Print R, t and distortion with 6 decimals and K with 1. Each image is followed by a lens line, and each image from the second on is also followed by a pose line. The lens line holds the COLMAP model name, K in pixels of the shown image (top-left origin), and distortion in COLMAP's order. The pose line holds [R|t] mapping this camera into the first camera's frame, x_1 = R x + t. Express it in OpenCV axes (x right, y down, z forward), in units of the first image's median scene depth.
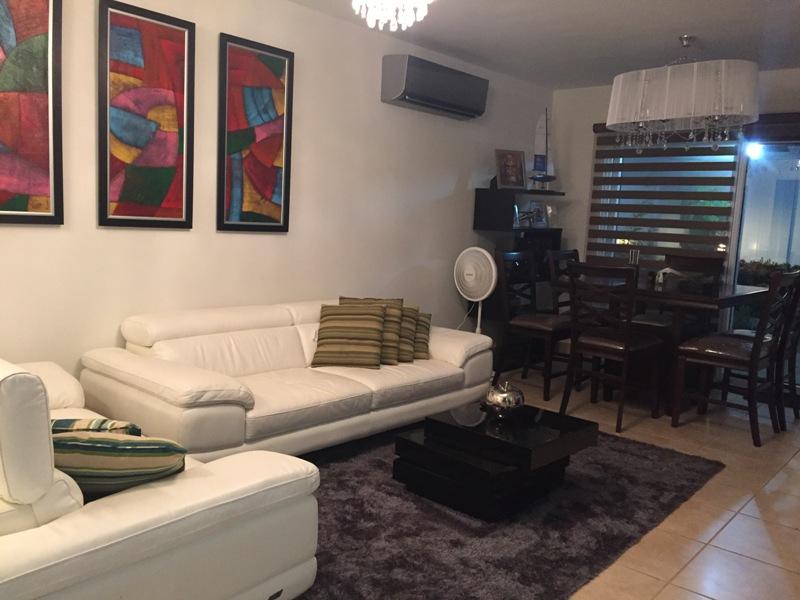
lens RADIAL K [[671.0, 0, 400.0], [0, 671.0, 300.0], [0, 0, 1]] dist [0.097112, -0.126503]
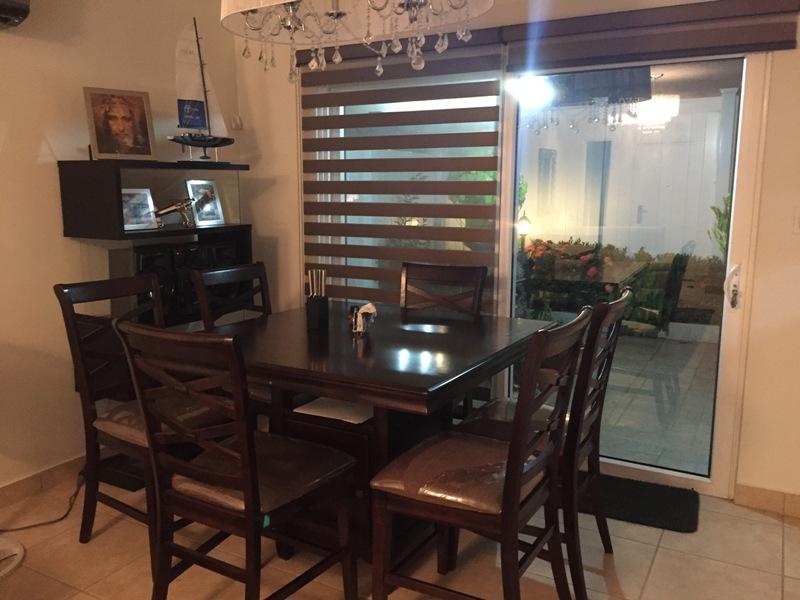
lens RADIAL K [[671.0, 0, 400.0], [0, 671.0, 300.0], [0, 0, 1]] dist [0.097112, -0.126503]
pose [[0.976284, -0.077069, 0.202310, 0.261449], [0.069063, 0.996535, 0.046346, -0.061416], [-0.205180, -0.031275, 0.978224, 0.405732]]
